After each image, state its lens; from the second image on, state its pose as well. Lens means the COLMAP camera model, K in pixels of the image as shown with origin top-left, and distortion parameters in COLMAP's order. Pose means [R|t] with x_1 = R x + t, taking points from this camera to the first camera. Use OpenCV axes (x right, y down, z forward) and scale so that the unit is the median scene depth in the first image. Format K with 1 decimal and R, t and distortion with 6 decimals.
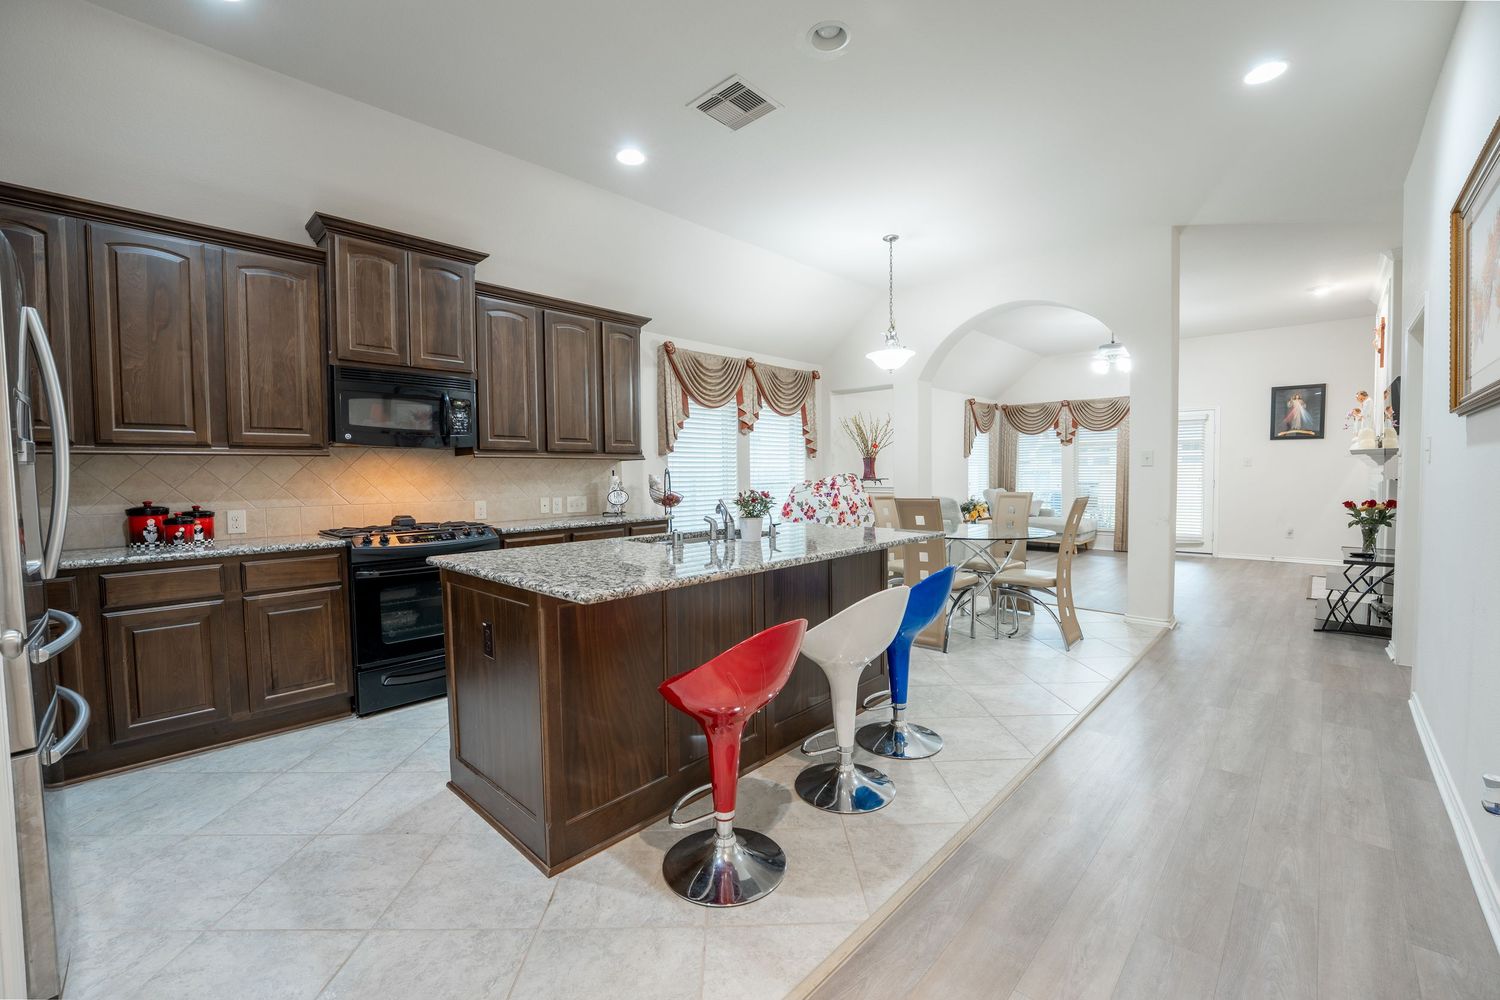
lens RADIAL K [[610.5, 0, 743.0], [0, 610.5, 503.6], [0, 0, 1]] dist [-0.022643, 0.000846]
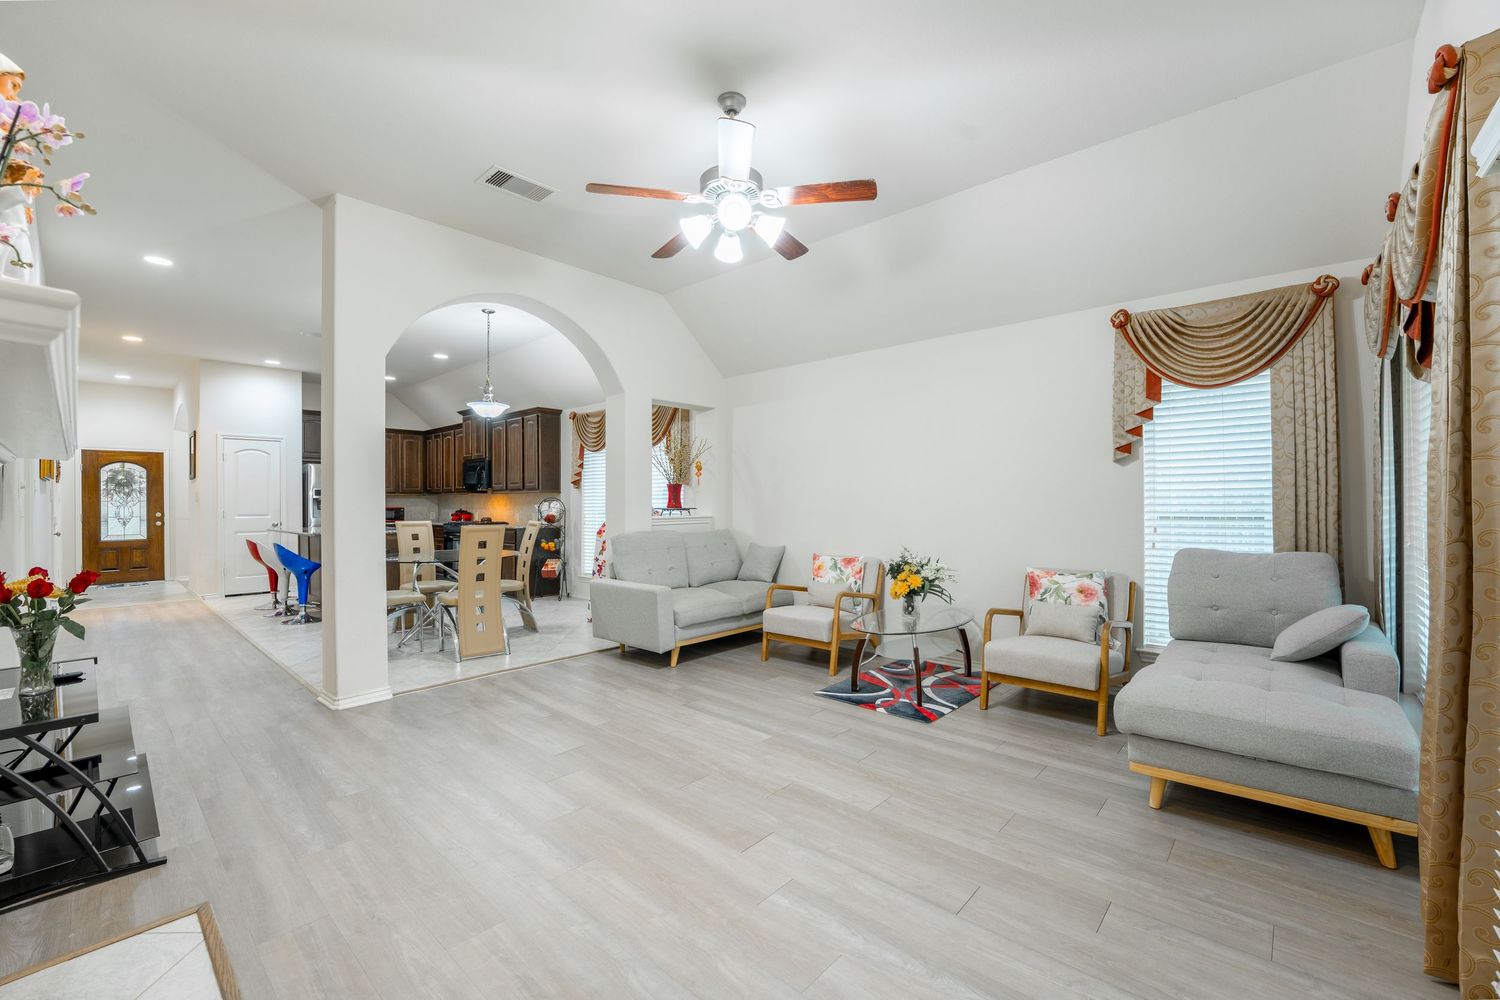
lens RADIAL K [[610.5, 0, 754.4], [0, 610.5, 491.0], [0, 0, 1]] dist [-0.022643, 0.000846]
pose [[0.035293, 0.008110, -0.999344, 1.776782], [-0.042286, 0.999084, 0.006614, -0.139794], [0.998482, 0.042024, 0.035604, 1.815742]]
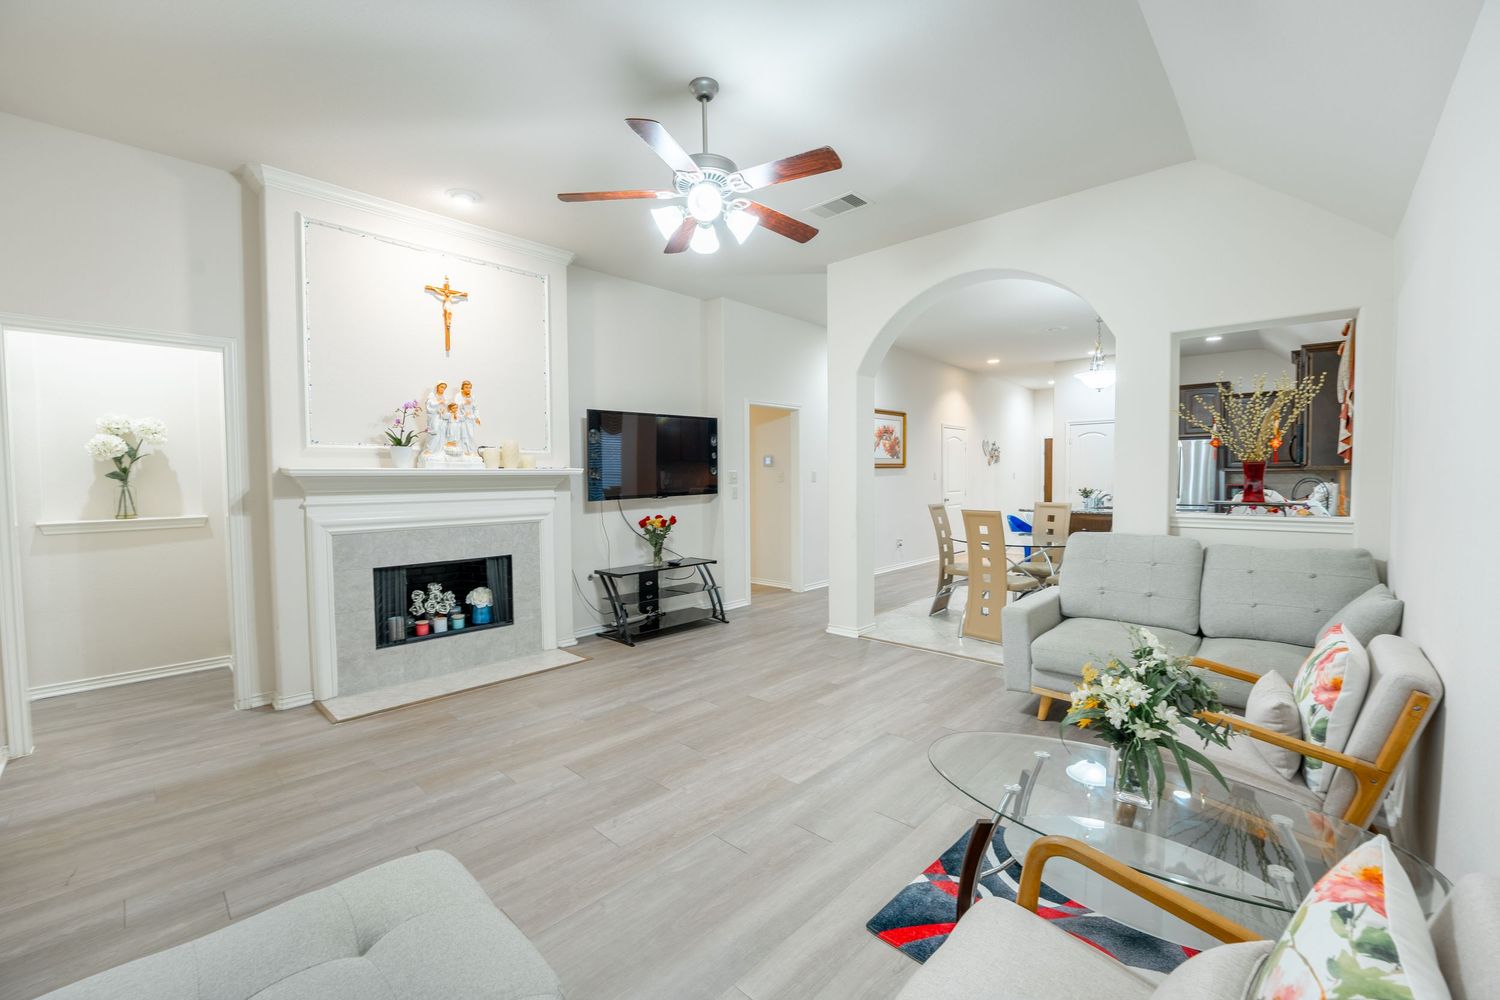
lens RADIAL K [[610.5, 0, 748.8], [0, 610.5, 498.5], [0, 0, 1]] dist [-0.022643, 0.000846]
pose [[-0.999353, 0.035406, -0.006385, 0.573881], [0.034751, 0.995903, 0.083481, -0.206803], [0.009314, 0.083205, -0.996489, 2.941337]]
